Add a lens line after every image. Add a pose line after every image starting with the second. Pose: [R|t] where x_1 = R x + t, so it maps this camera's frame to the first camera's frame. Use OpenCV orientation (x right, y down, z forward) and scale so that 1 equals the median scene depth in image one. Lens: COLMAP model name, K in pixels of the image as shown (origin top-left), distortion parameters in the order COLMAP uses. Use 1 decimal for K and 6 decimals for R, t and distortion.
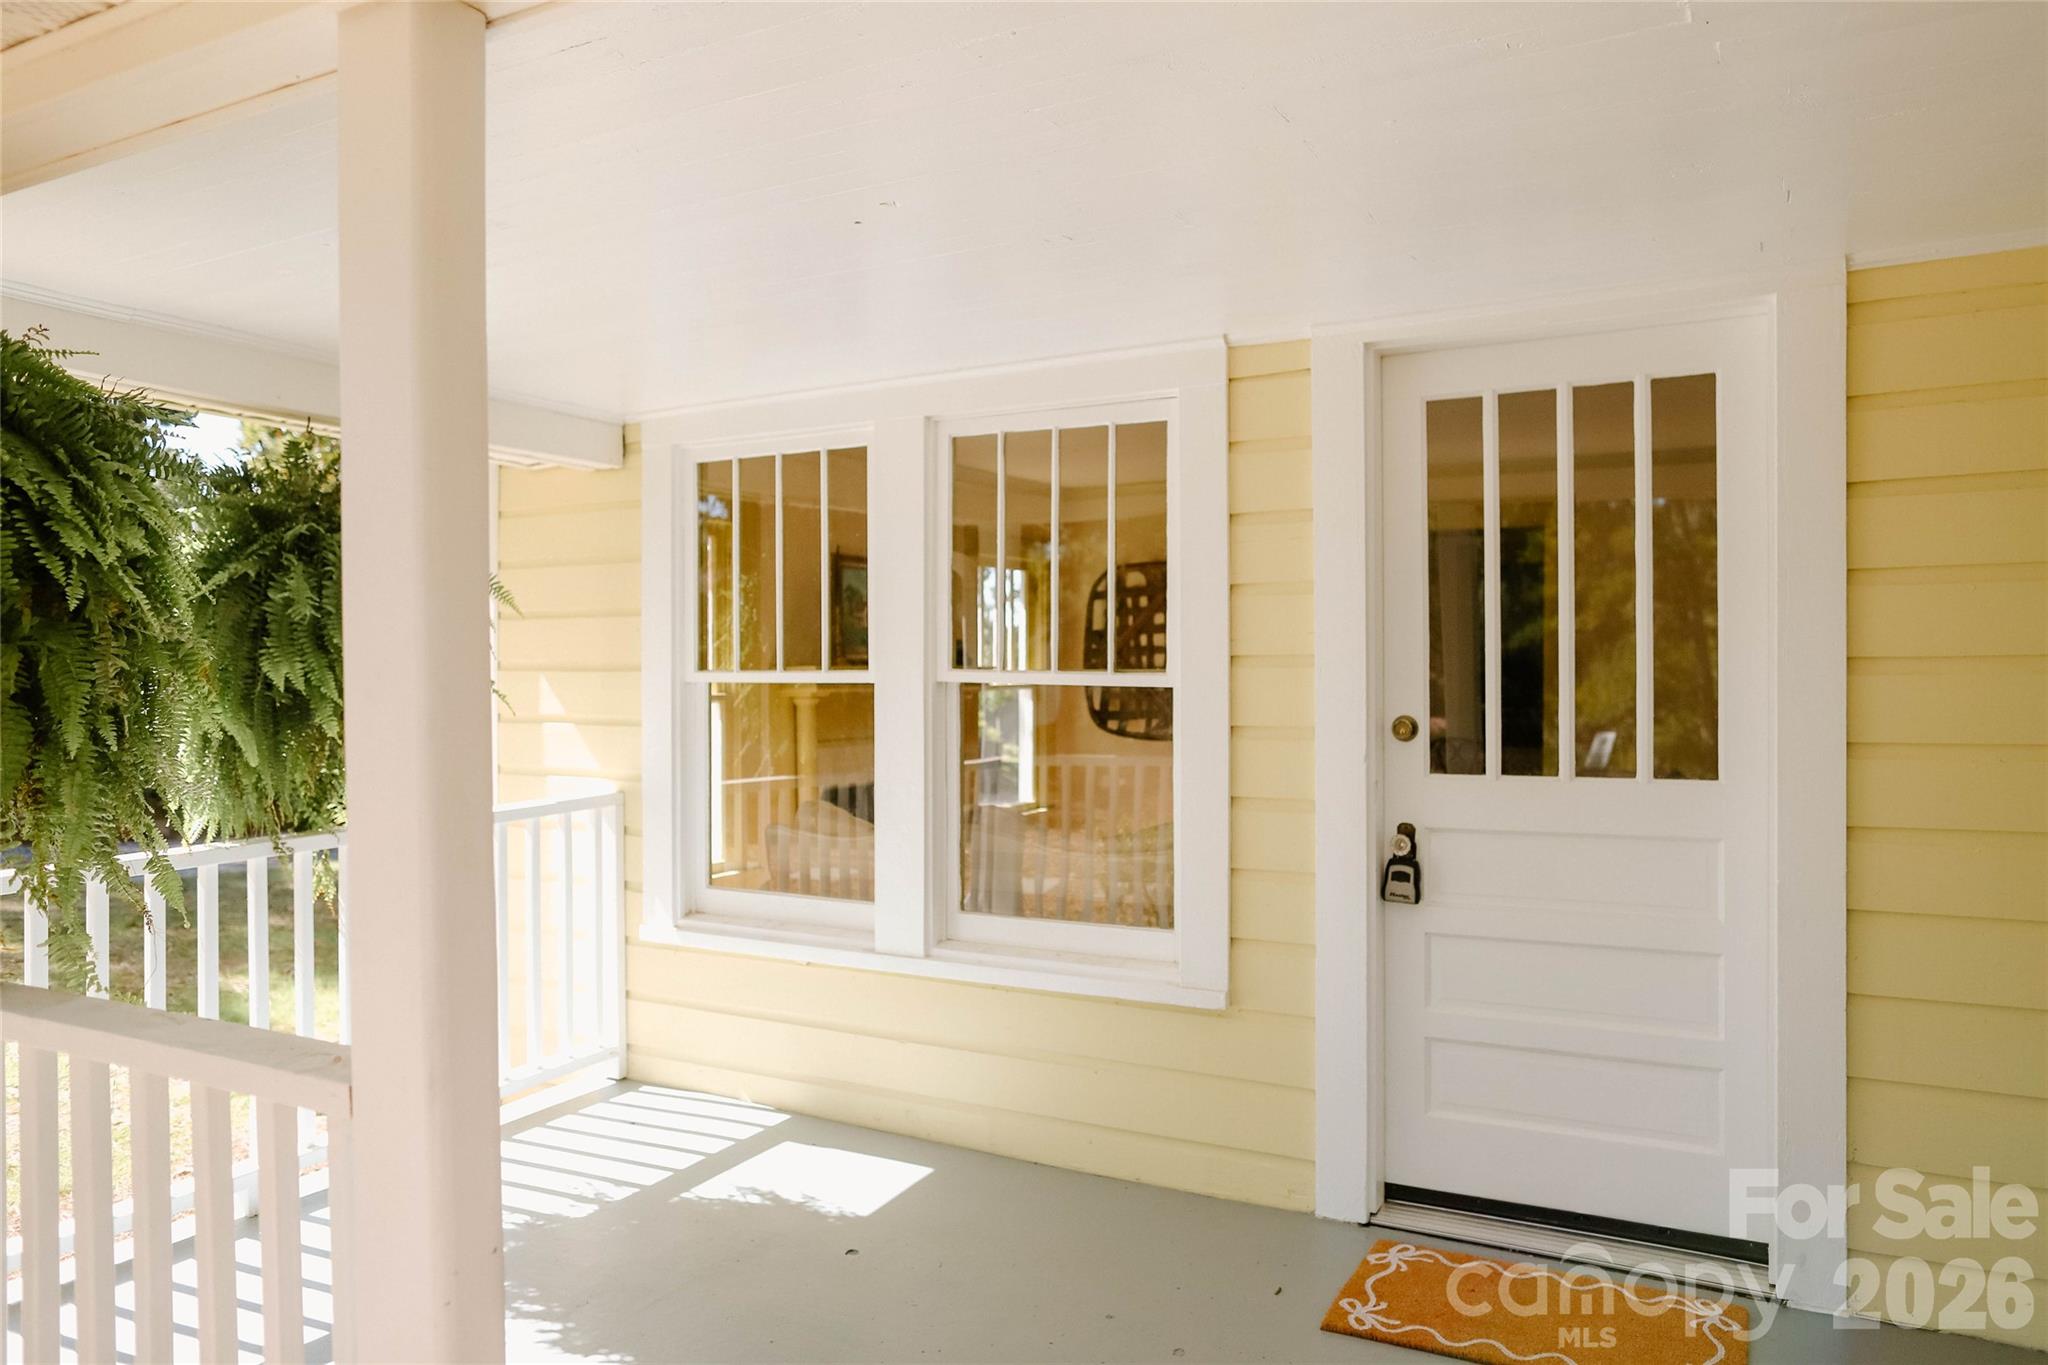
lens RADIAL K [[1401.9, 0, 1025.7], [0, 1401.9, 681.0], [0, 0, 1]] dist [-0.058477, 0.058769]
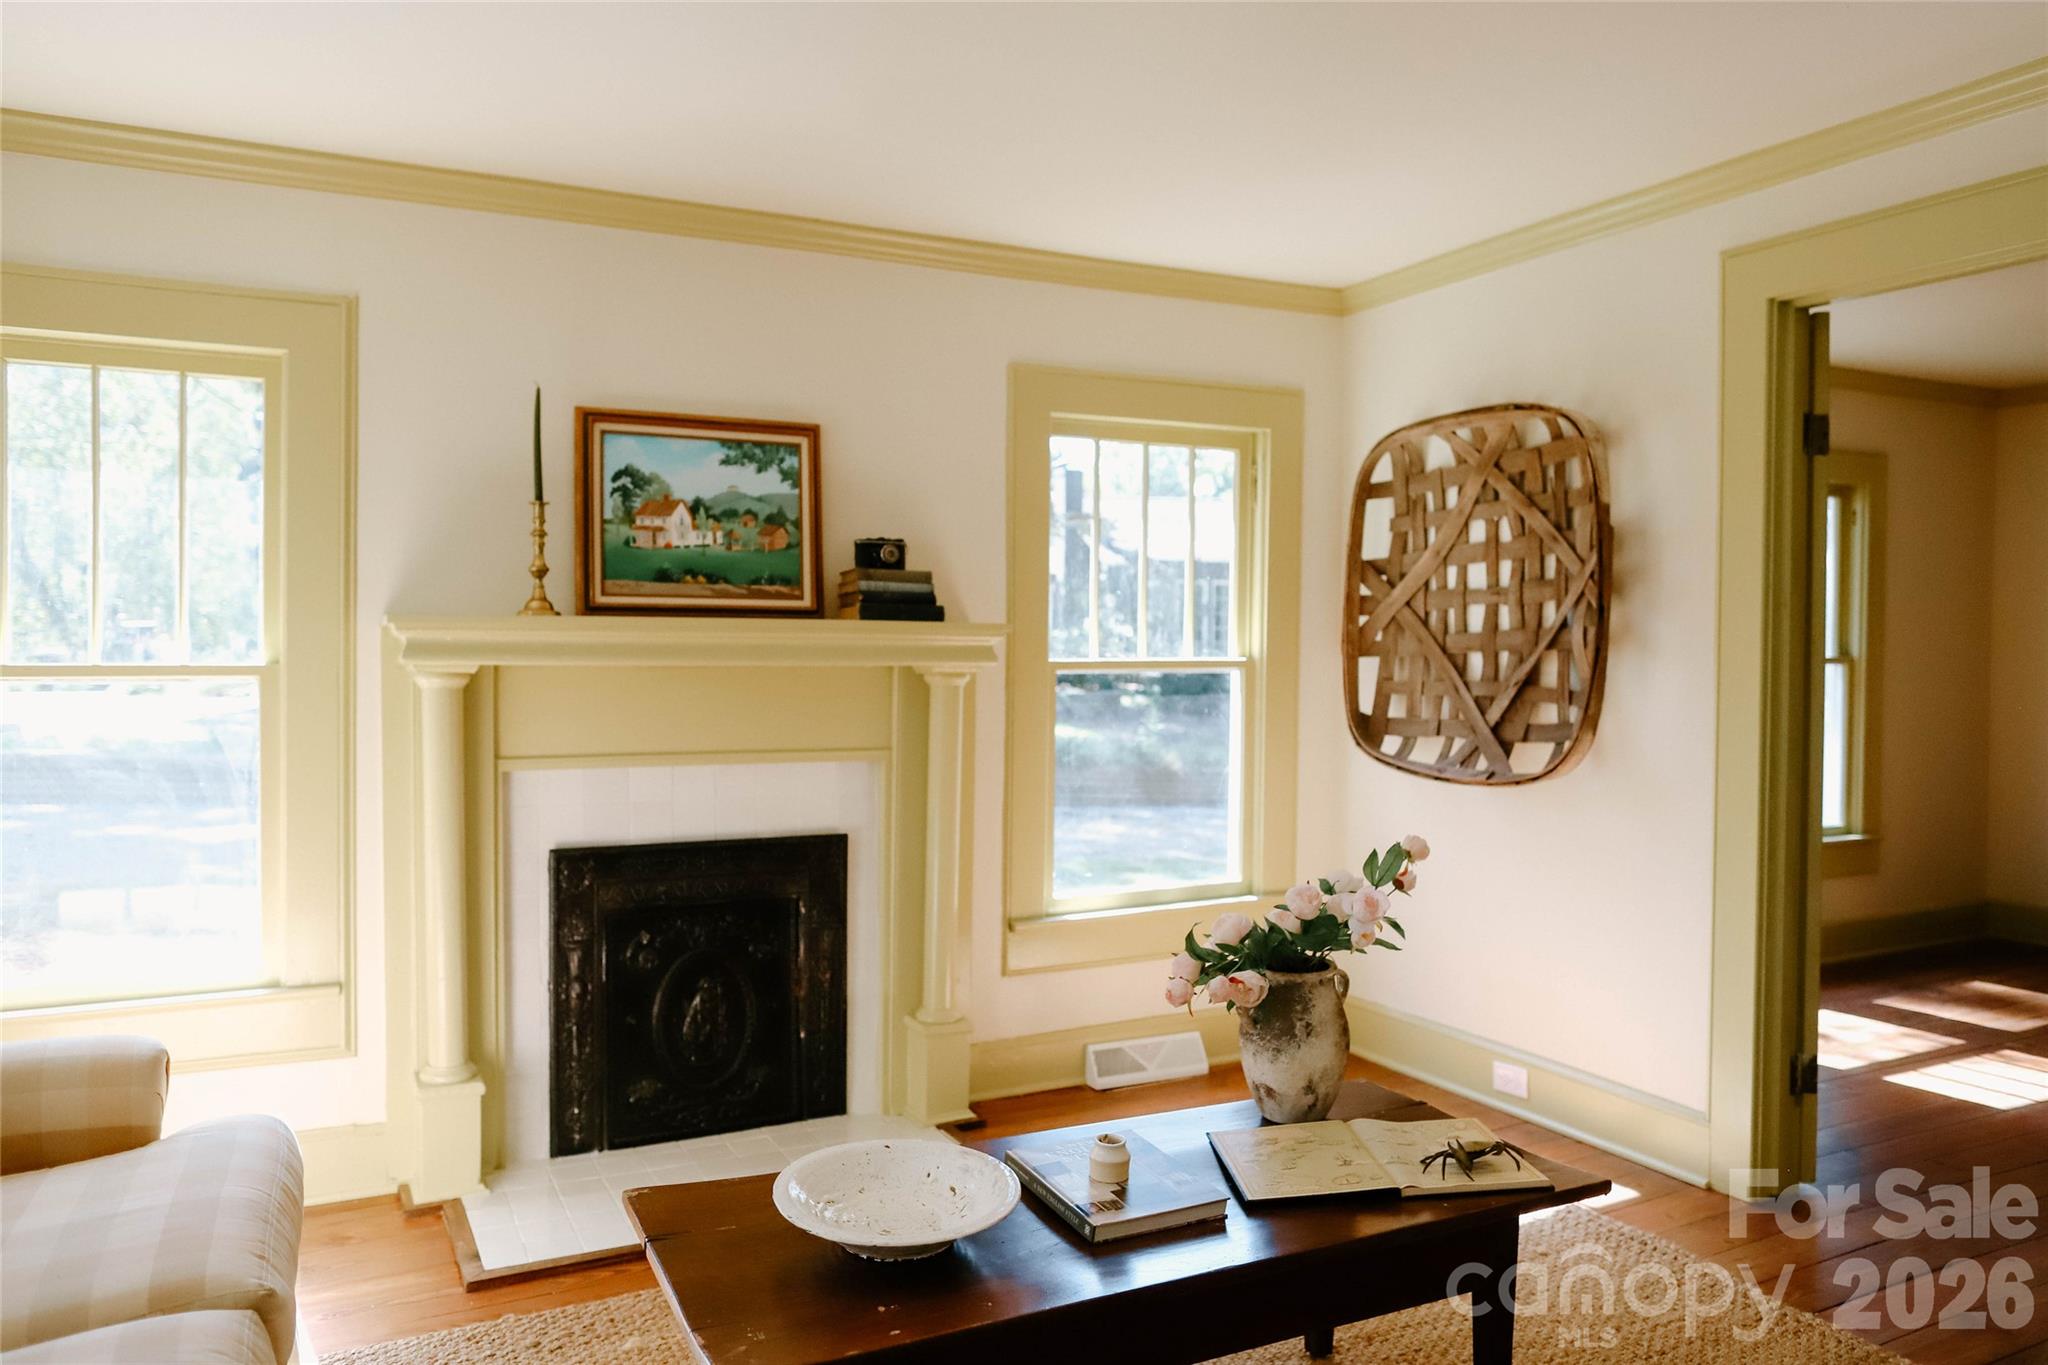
lens RADIAL K [[1430.8, 0, 1023.4], [0, 1430.8, 679.7], [0, 0, 1]] dist [-0.046282, 0.002523]
pose [[0.822961, 0.029074, -0.567354, 0.244173], [-0.018471, 0.999531, 0.024428, -0.002531], [0.567798, -0.009624, 0.823112, 0.503578]]
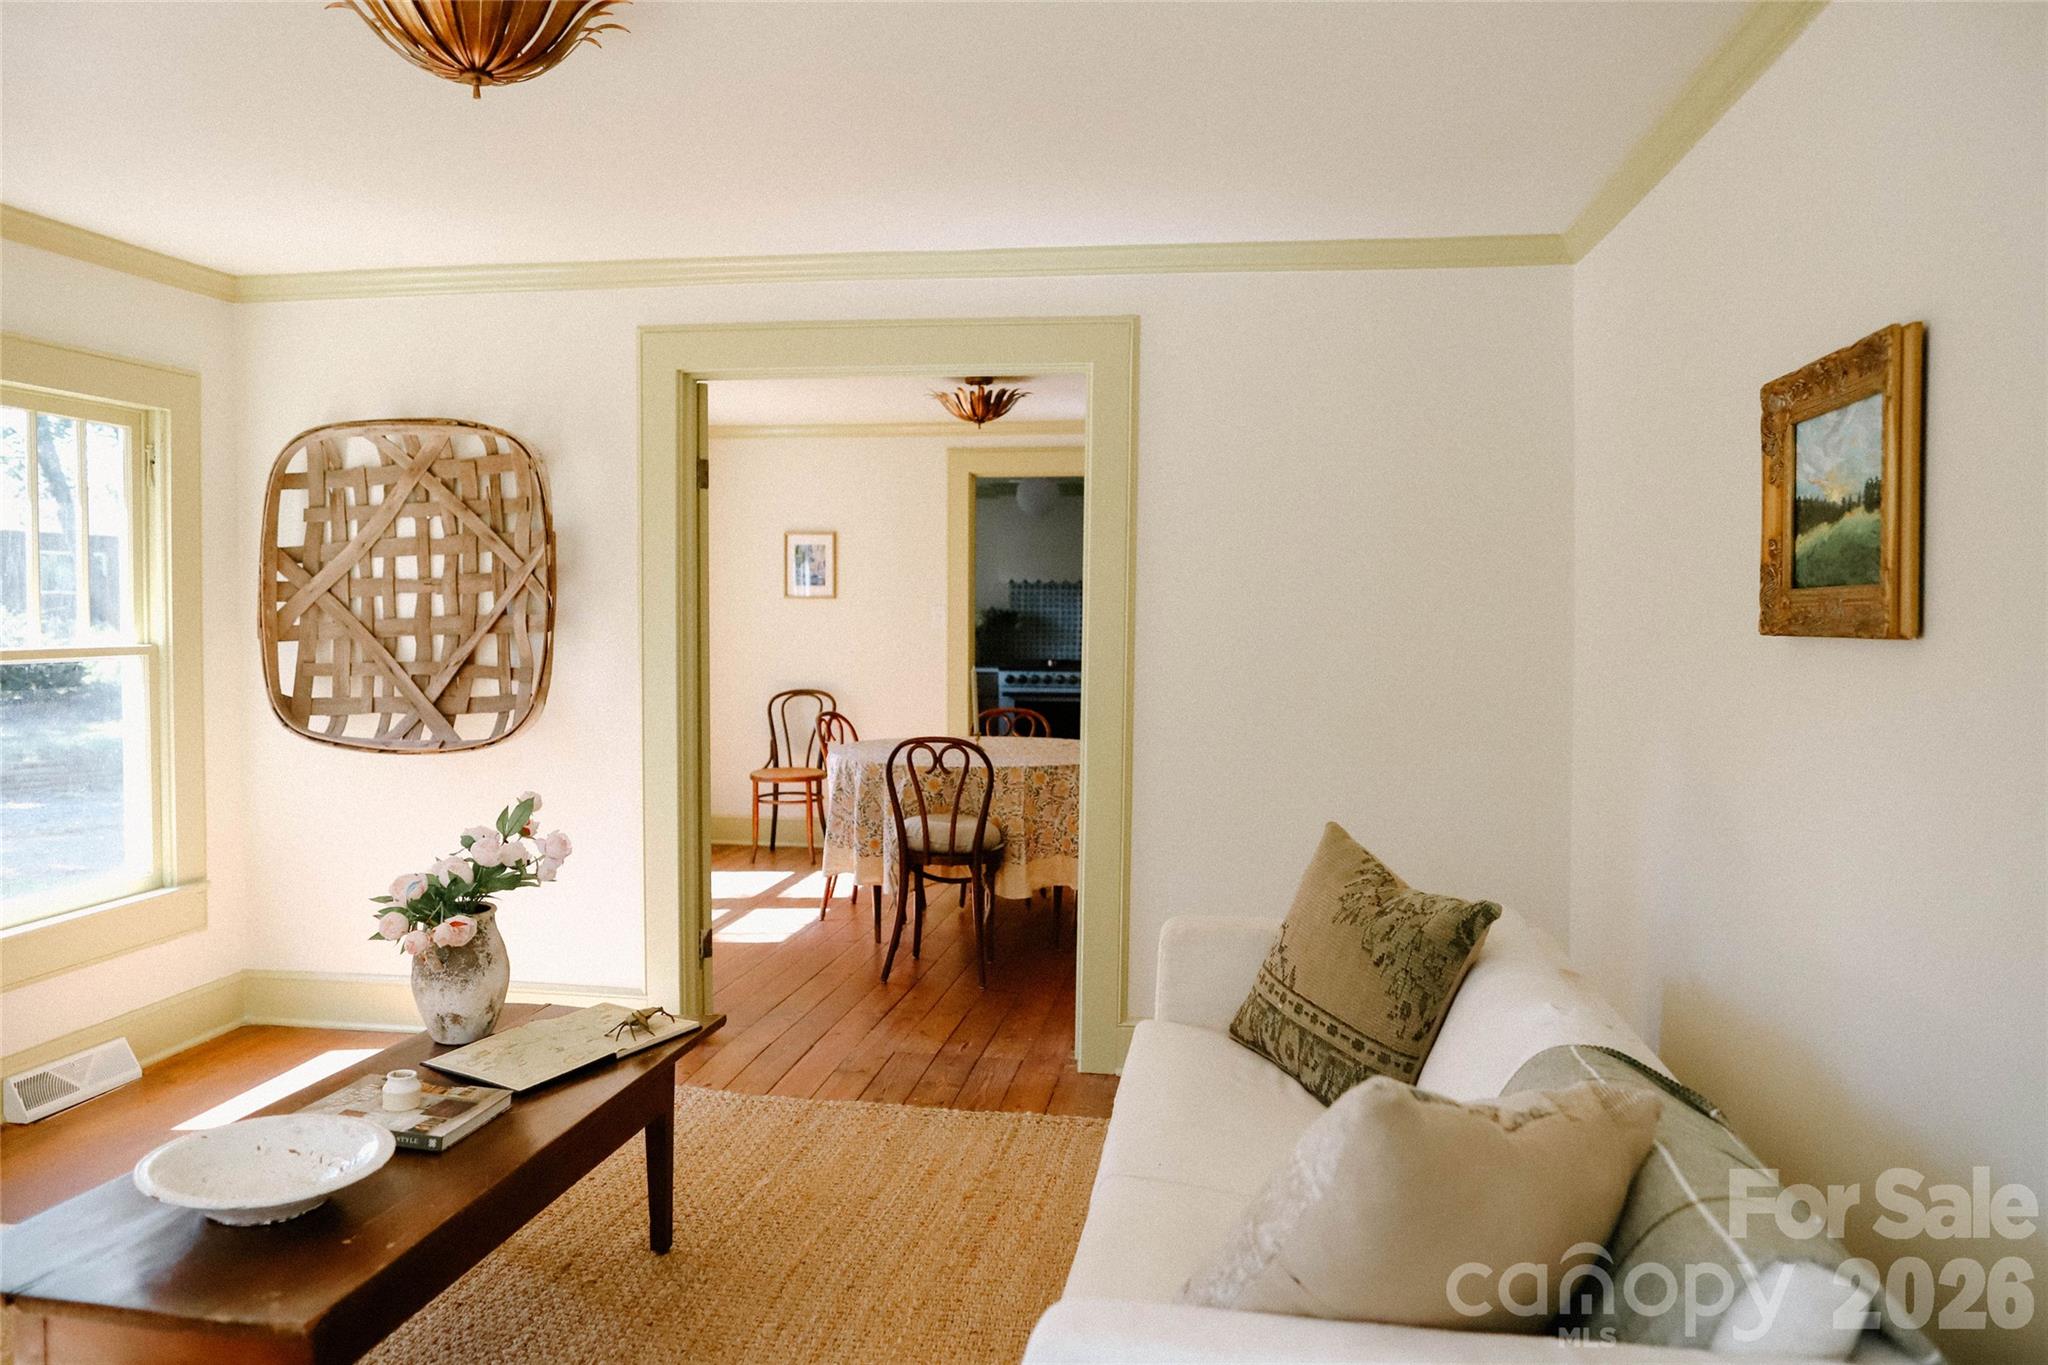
lens RADIAL K [[1422.4, 0, 1026.3], [0, 1422.4, 681.0], [0, 0, 1]] dist [-0.059958, 0.062315]
pose [[0.941400, -0.001889, 0.337288, 0.135693], [-0.010687, 0.999315, 0.035423, -0.007223], [-0.337124, -0.036952, 0.940735, 0.405458]]
